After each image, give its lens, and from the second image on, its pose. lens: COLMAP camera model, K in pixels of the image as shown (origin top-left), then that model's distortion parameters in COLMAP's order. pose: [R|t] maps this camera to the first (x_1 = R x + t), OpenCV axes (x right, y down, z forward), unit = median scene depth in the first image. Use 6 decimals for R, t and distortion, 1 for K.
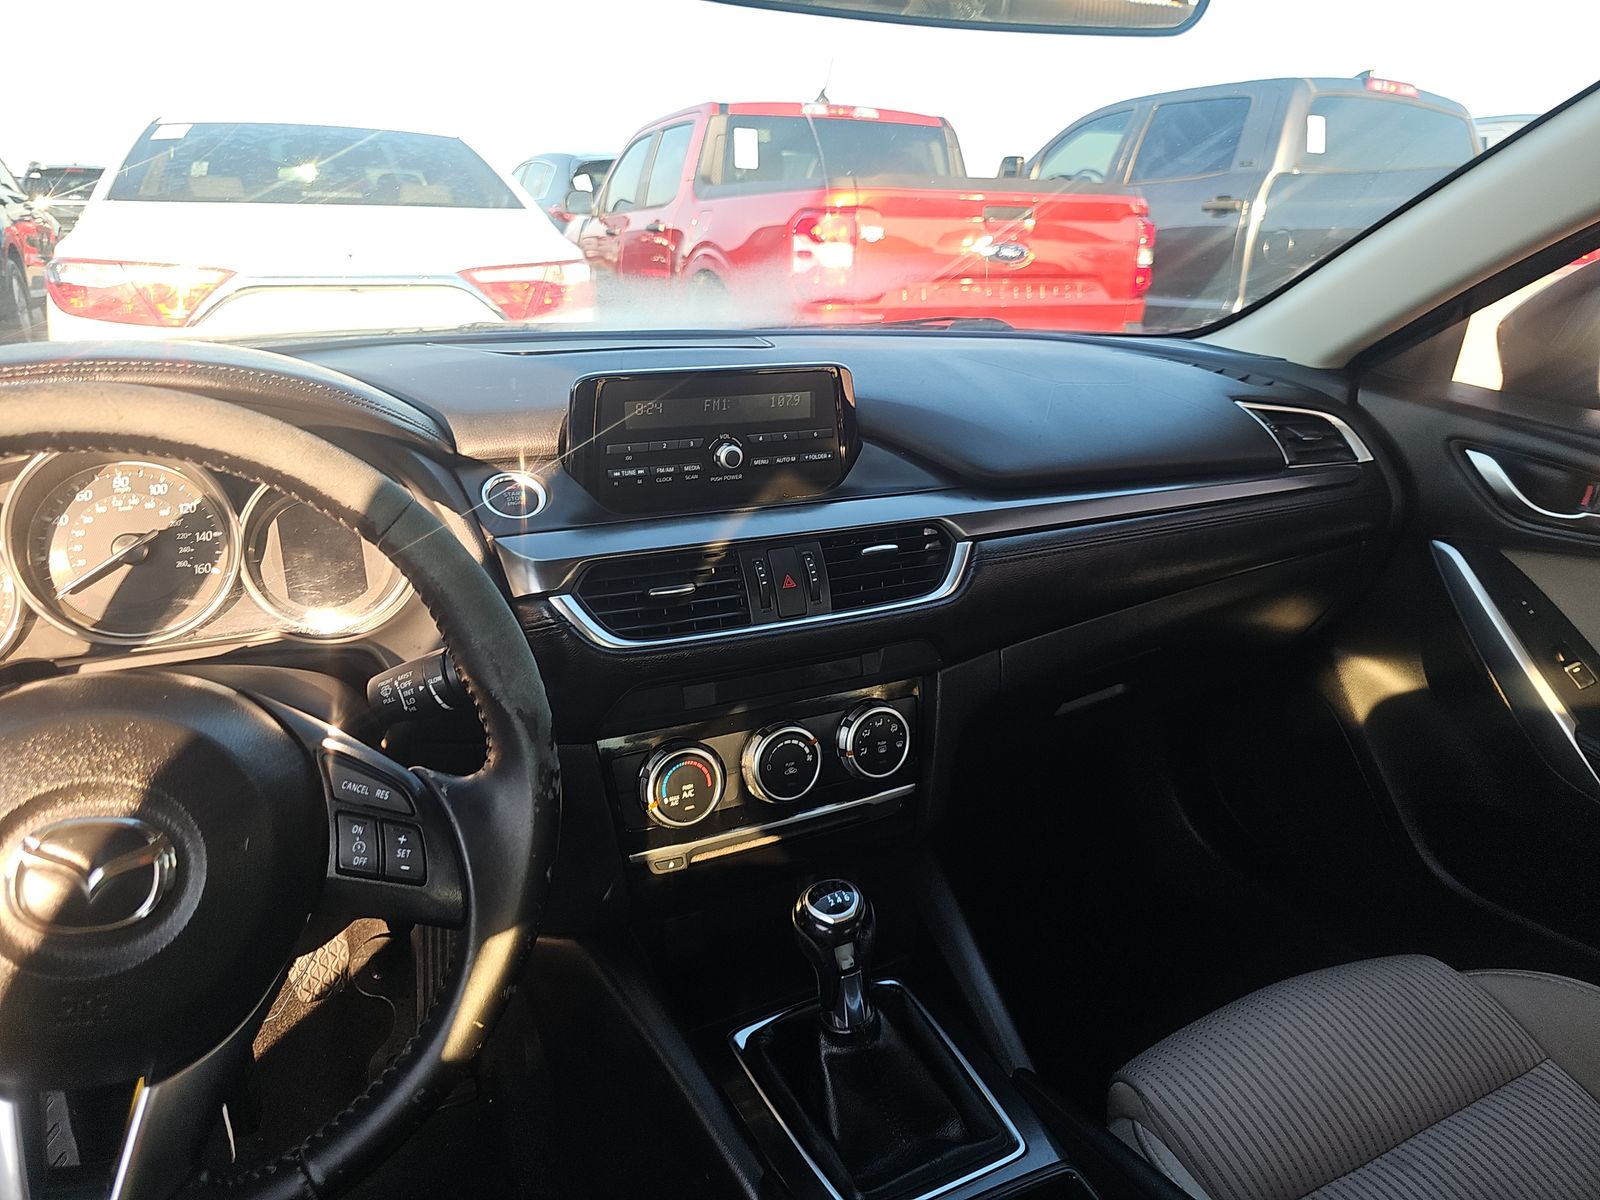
lens RADIAL K [[1077.5, 0, 802.3], [0, 1077.5, 586.8], [0, 0, 1]] dist [0.049102, -0.047769]
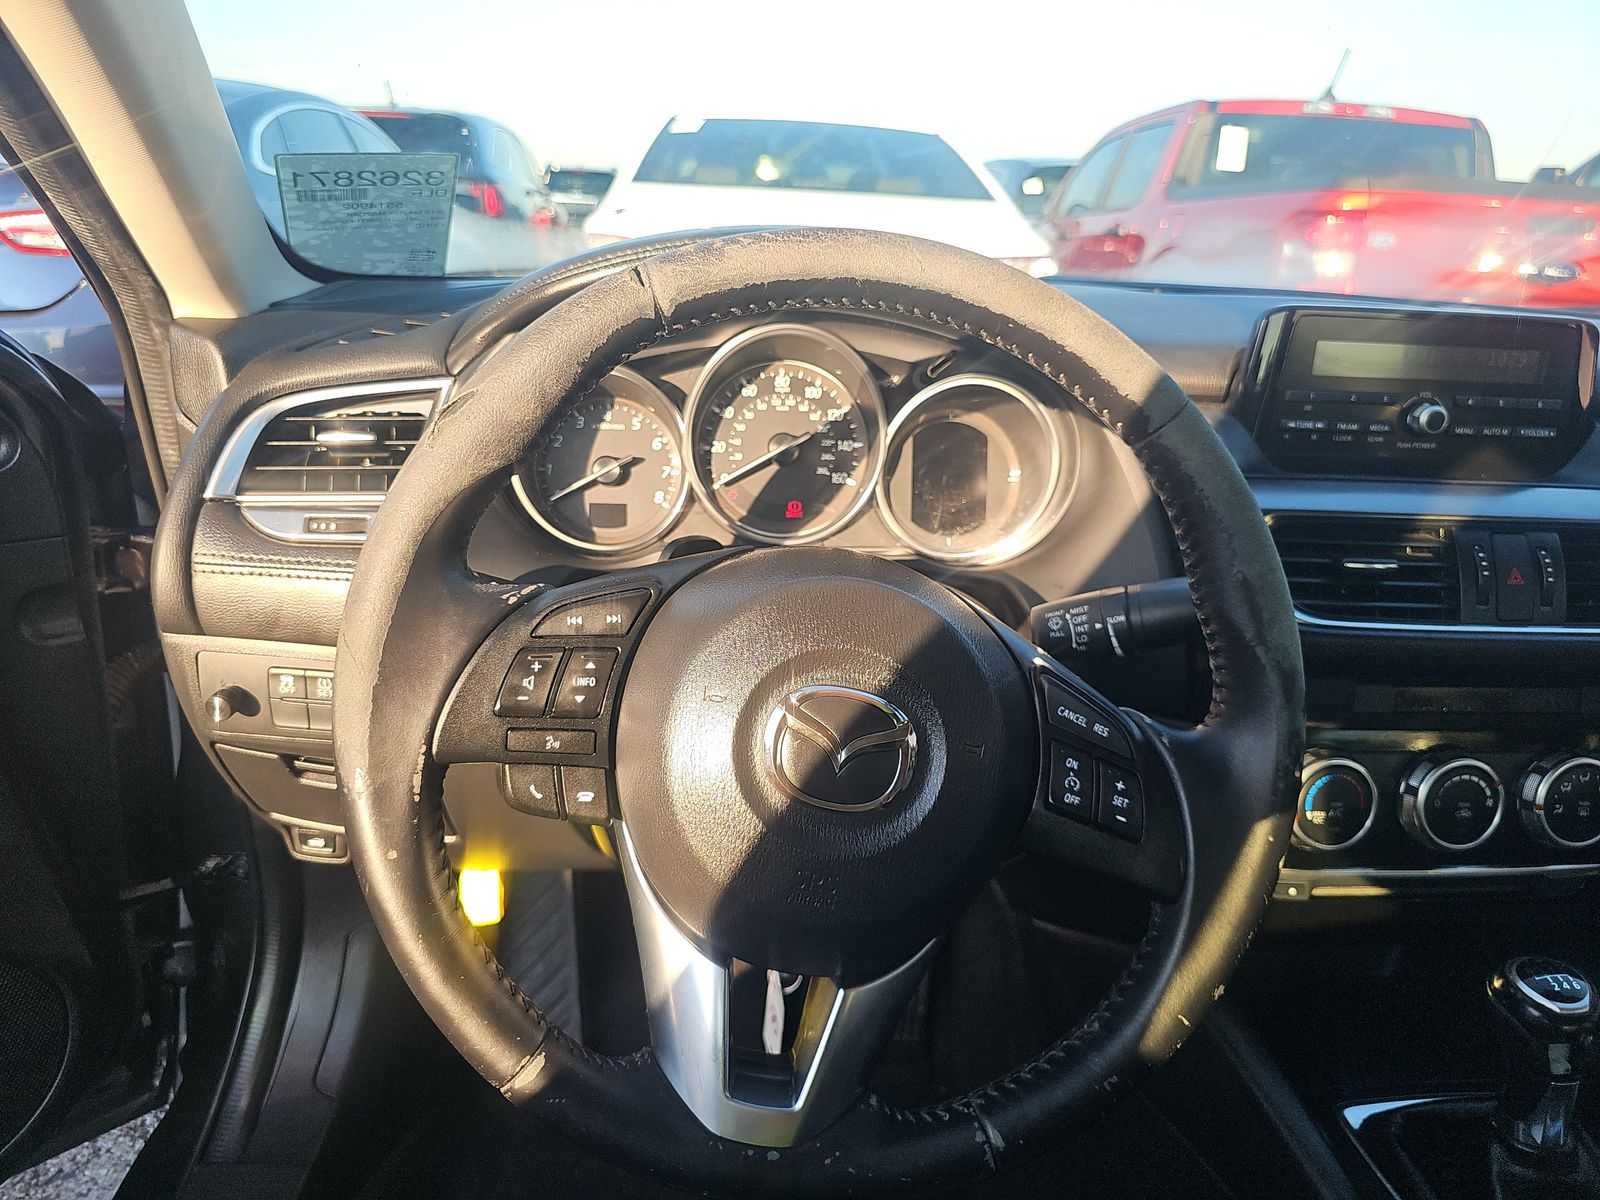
lens RADIAL K [[1077.5, 0, 787.2], [0, 1077.5, 611.3], [0, 0, 1]] dist [0.049102, -0.047769]
pose [[0.932953, 0.149592, -0.327447, -0.259123], [-0.148425, 0.988507, 0.028705, 0.080768], [0.327977, 0.021821, 0.944434, 0.070988]]
